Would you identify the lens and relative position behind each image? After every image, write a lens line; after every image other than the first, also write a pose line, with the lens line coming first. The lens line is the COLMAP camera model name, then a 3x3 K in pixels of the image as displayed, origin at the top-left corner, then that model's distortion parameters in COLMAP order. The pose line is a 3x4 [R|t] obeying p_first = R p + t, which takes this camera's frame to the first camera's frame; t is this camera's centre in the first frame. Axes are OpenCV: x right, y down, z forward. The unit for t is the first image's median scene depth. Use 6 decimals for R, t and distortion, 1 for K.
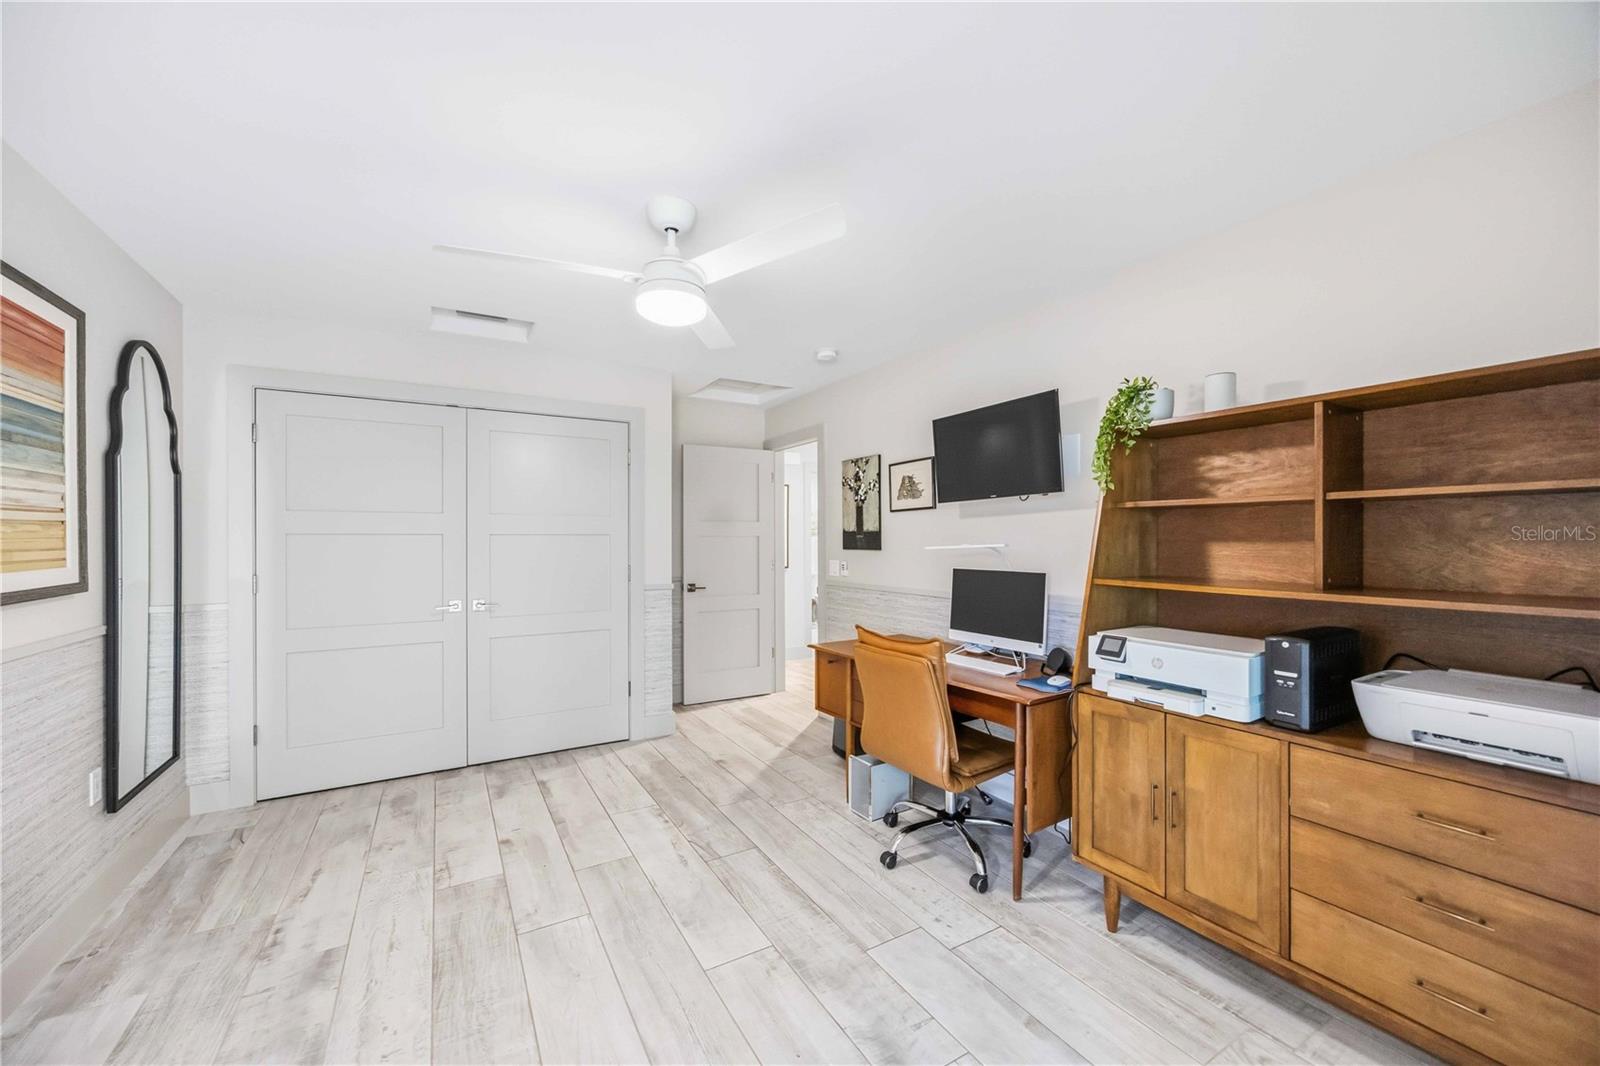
lens RADIAL K [[619.5, 0, 801.9], [0, 619.5, 533.9], [0, 0, 1]] dist [0.001085, 0.000043]
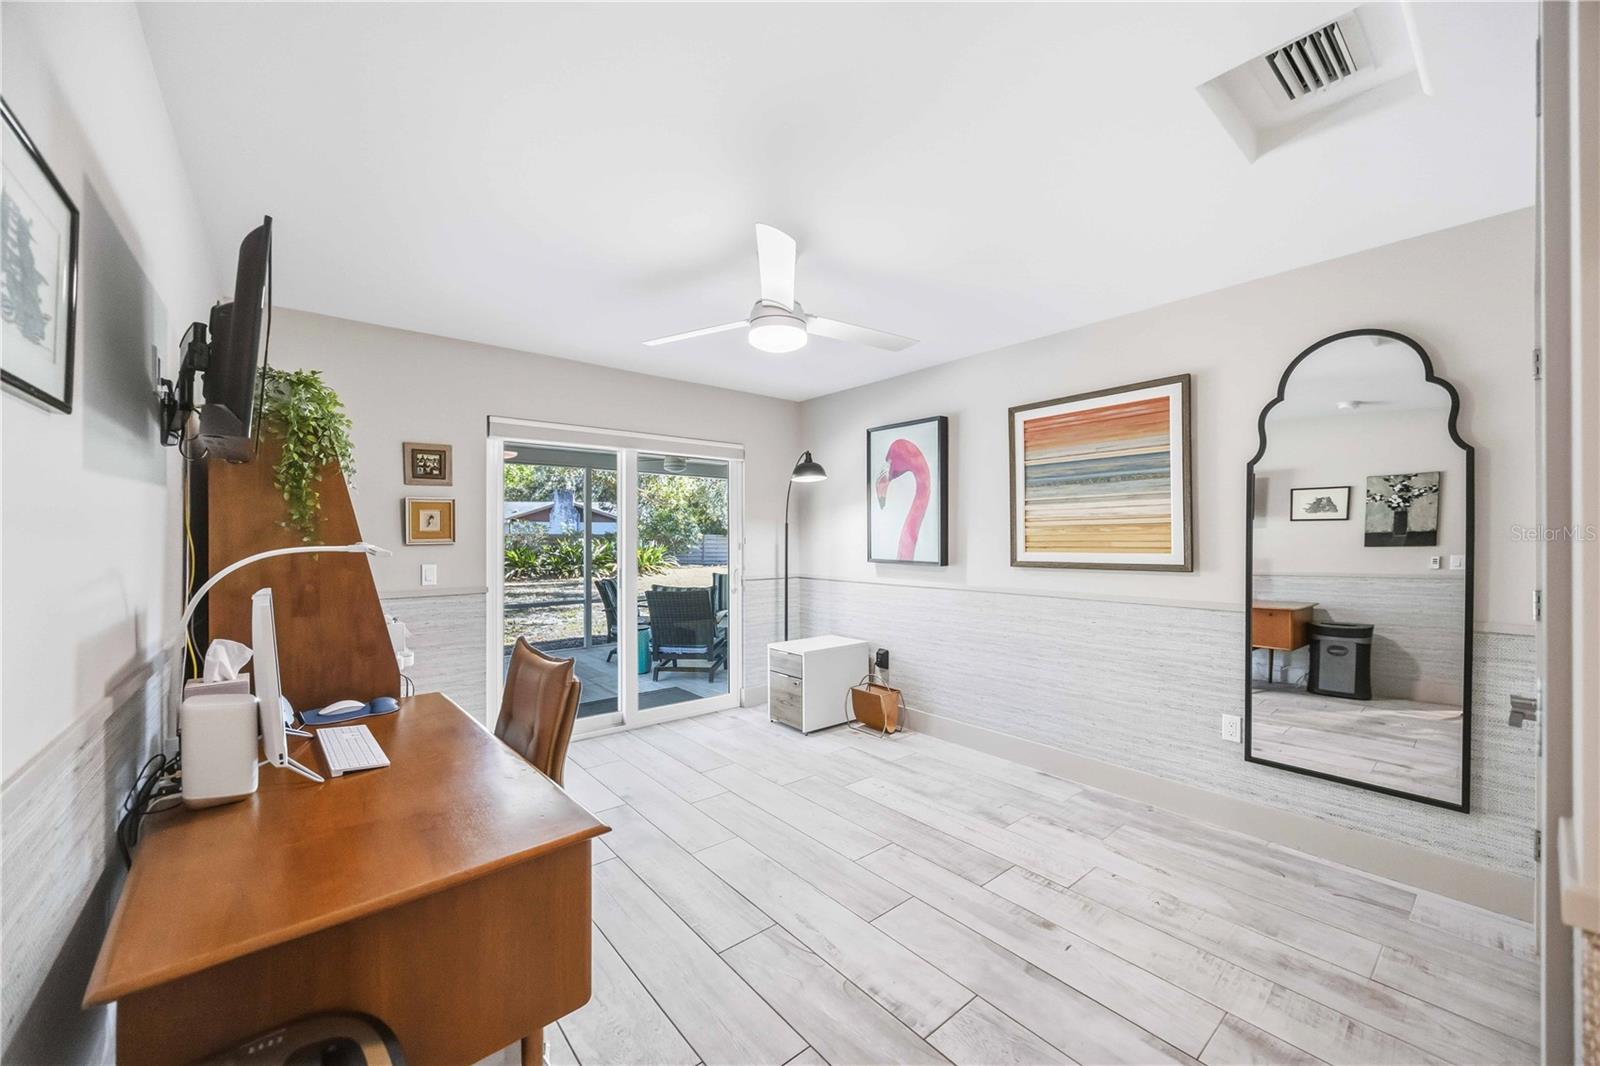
lens RADIAL K [[619.5, 0, 805.6], [0, 619.5, 538.1], [0, 0, 1]] dist [0.001085, 0.000043]
pose [[-0.987096, 0.002415, -0.160113, -0.073340], [0.003636, 0.999967, -0.007333, 0.022993], [0.160090, -0.007820, -0.987071, 2.191112]]
